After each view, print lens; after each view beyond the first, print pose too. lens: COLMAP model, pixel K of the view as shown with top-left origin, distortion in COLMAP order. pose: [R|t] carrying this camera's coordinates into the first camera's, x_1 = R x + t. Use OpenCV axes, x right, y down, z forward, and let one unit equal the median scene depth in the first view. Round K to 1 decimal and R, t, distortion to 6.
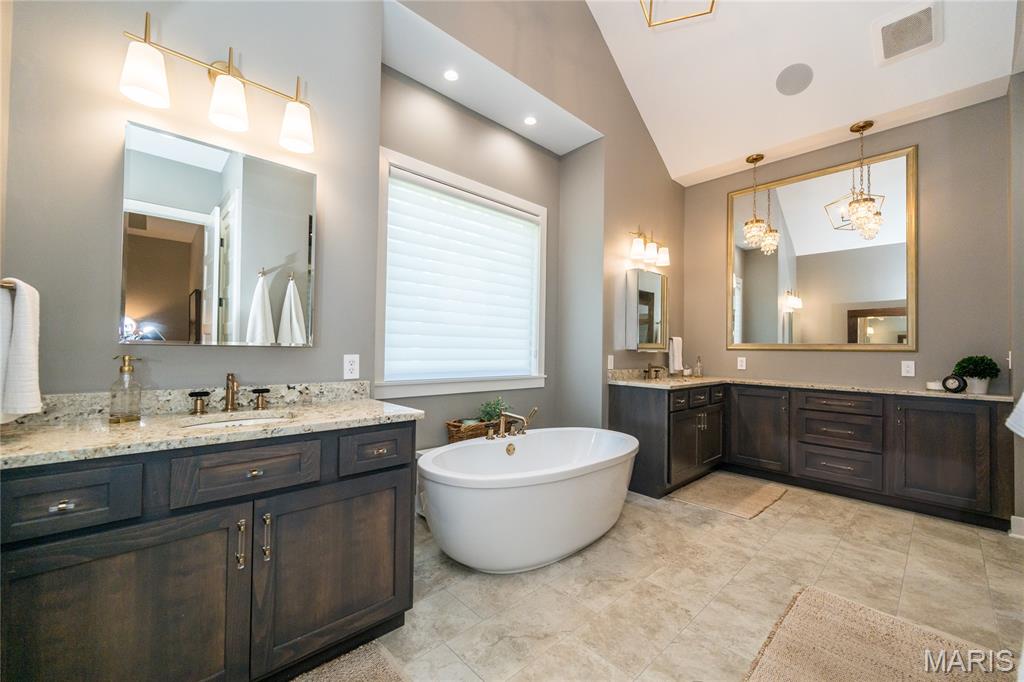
lens RADIAL K [[413.0, 0, 510.9], [0, 413.0, 341.3], [0, 0, 1]] dist [0.003141, 0.000275]
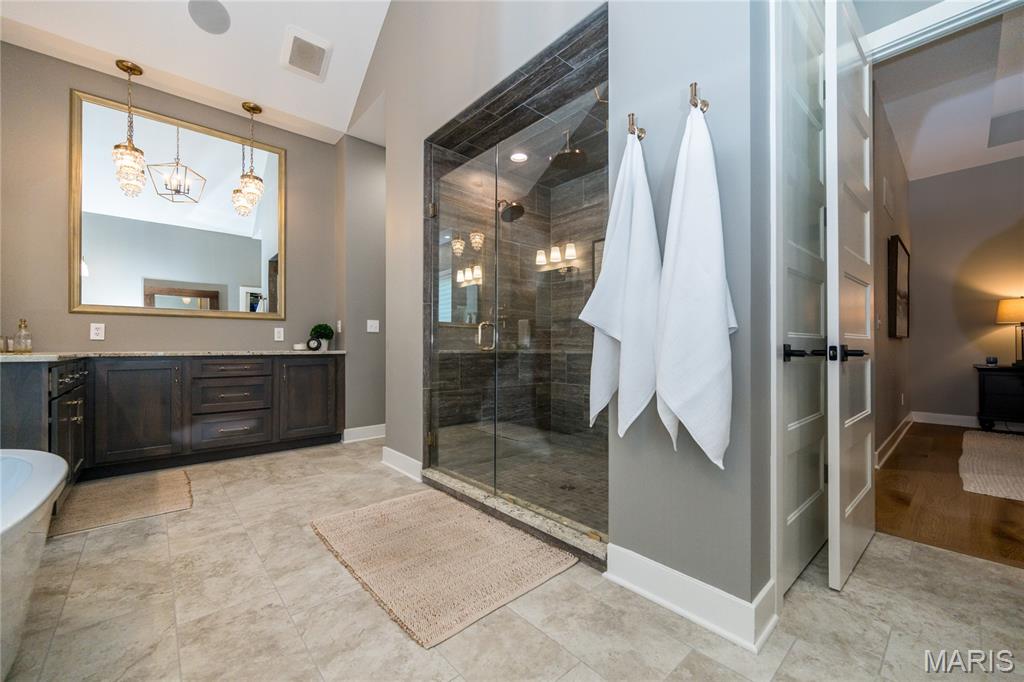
lens RADIAL K [[413.0, 0, 510.9], [0, 413.0, 344.2], [0, 0, 1]] dist [0.003141, 0.000275]
pose [[0.015943, -0.007030, 0.999848, -0.249829], [-0.013437, 0.999883, 0.007245, 0.086626], [-0.999783, -0.013550, 0.015847, 0.351594]]
